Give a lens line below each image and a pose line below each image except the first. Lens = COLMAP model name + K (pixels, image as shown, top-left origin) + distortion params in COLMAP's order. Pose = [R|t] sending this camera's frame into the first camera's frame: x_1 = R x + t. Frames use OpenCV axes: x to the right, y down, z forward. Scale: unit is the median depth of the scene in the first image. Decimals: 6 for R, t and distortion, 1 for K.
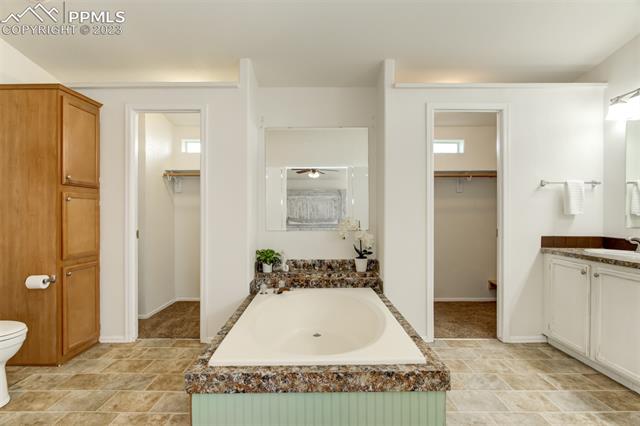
lens RADIAL K [[317.9, 0, 320.0], [0, 317.9, 213.0], [0, 0, 1]] dist [-0.000040, 0.000190]
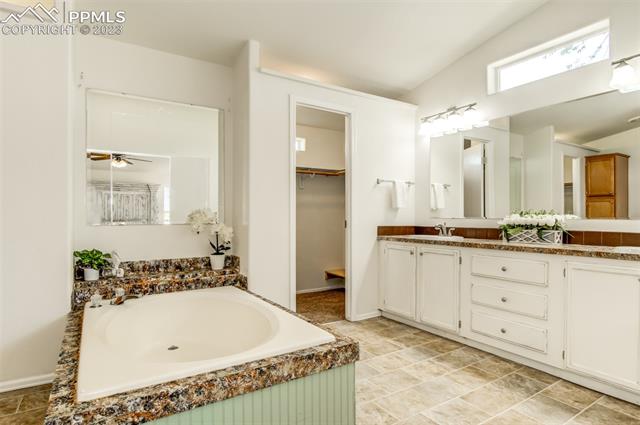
lens RADIAL K [[337.5, 0, 320.0], [0, 337.5, 212.5], [0, 0, 1]] dist [0.000419, 0.000012]
pose [[0.854186, 0.008463, 0.519898, -0.143086], [-0.006127, 0.999962, -0.006212, 0.033896], [-0.519931, 0.002121, 0.854206, 0.048105]]
